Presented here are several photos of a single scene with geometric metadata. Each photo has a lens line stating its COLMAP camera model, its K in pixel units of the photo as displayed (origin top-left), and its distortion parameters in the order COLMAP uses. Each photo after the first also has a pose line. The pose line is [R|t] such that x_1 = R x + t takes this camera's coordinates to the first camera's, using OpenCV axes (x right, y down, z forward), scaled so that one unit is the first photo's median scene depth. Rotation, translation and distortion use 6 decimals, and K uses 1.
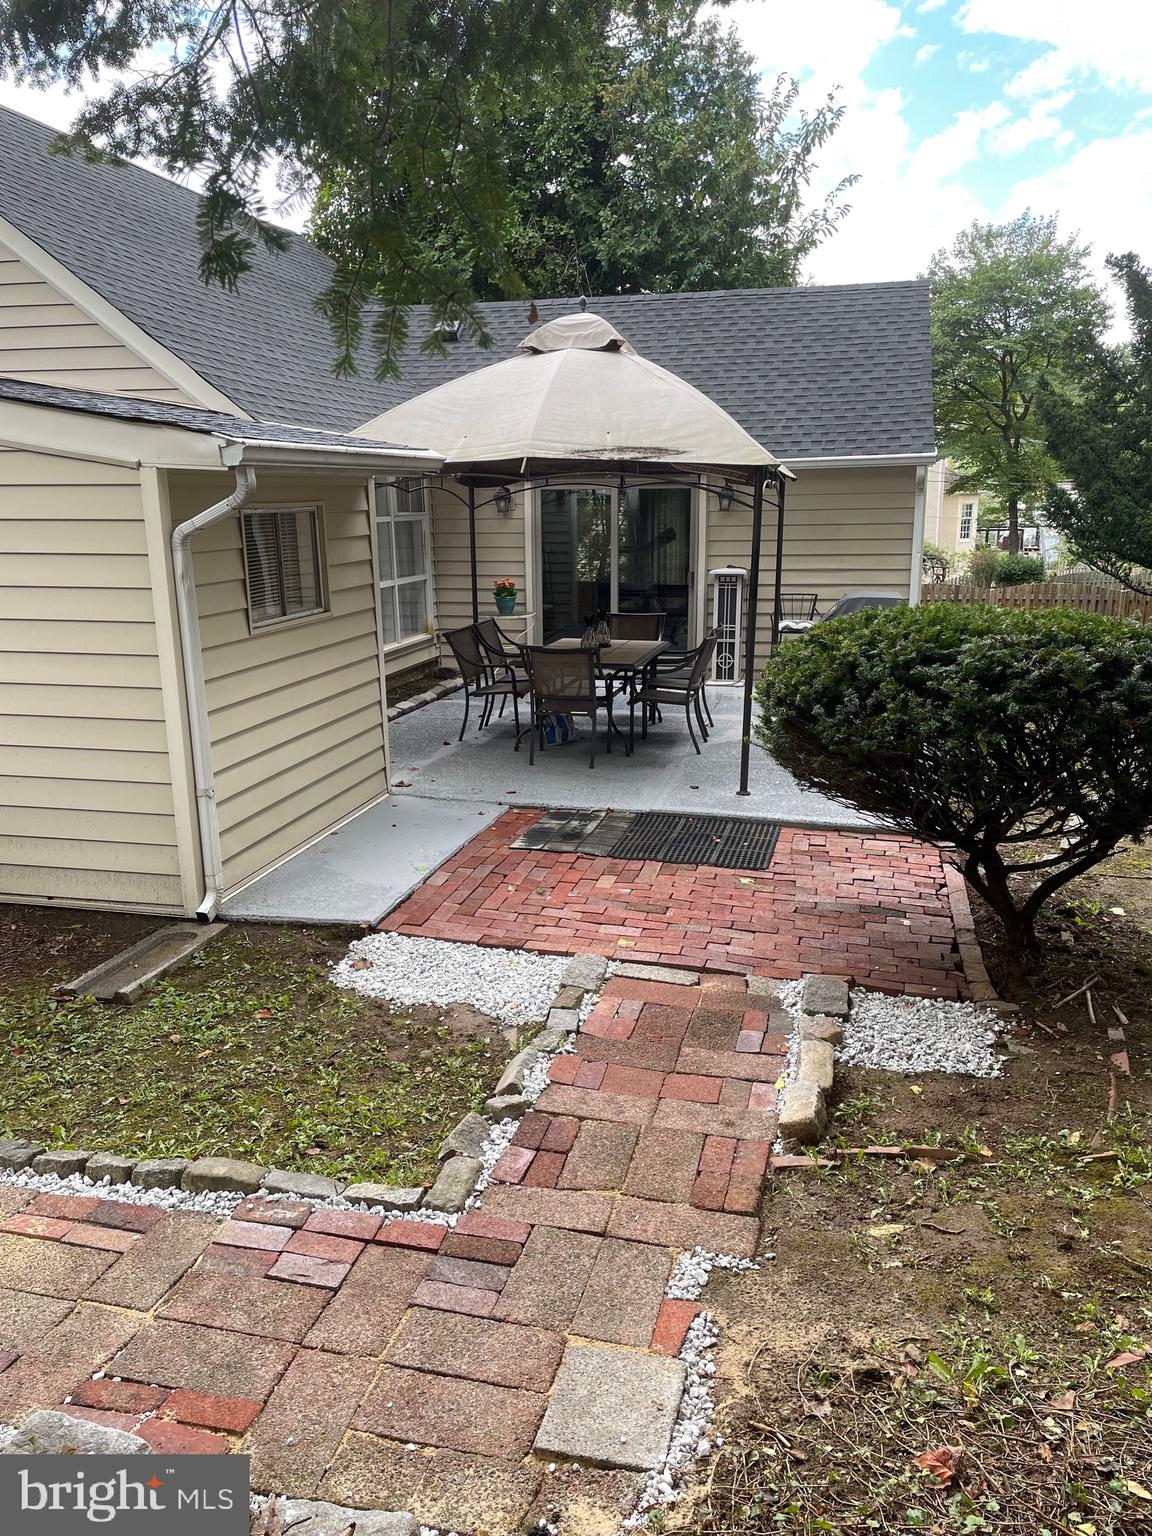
lens RADIAL K [[1142.9, 0, 572.7], [0, 1142.9, 768.7], [0, 0, 1]] dist [0.010929, 0.000647]
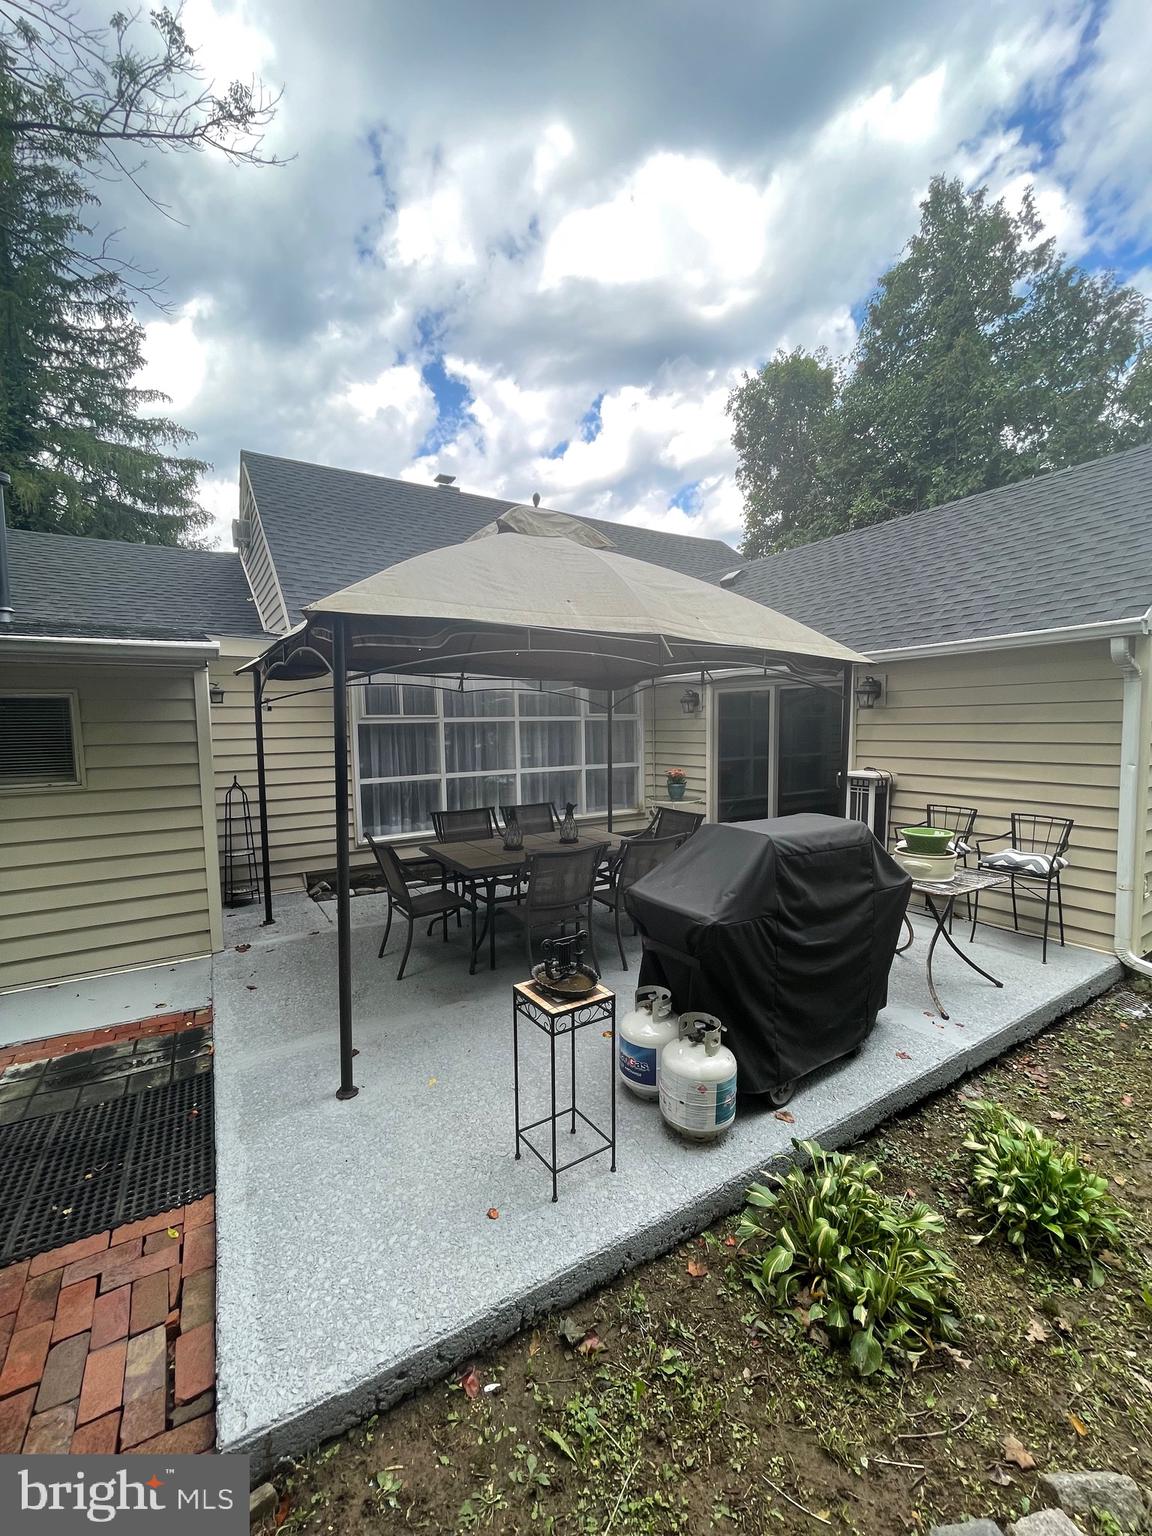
lens RADIAL K [[616.9, 0, 584.2], [0, 616.9, 762.3], [0, 0, 1]] dist [-0.001244, -0.000148]
pose [[0.720969, 0.045098, -0.691498, 0.337749], [-0.157813, 0.982344, -0.100472, -0.106445], [0.674758, 0.181565, 0.715357, 0.544968]]
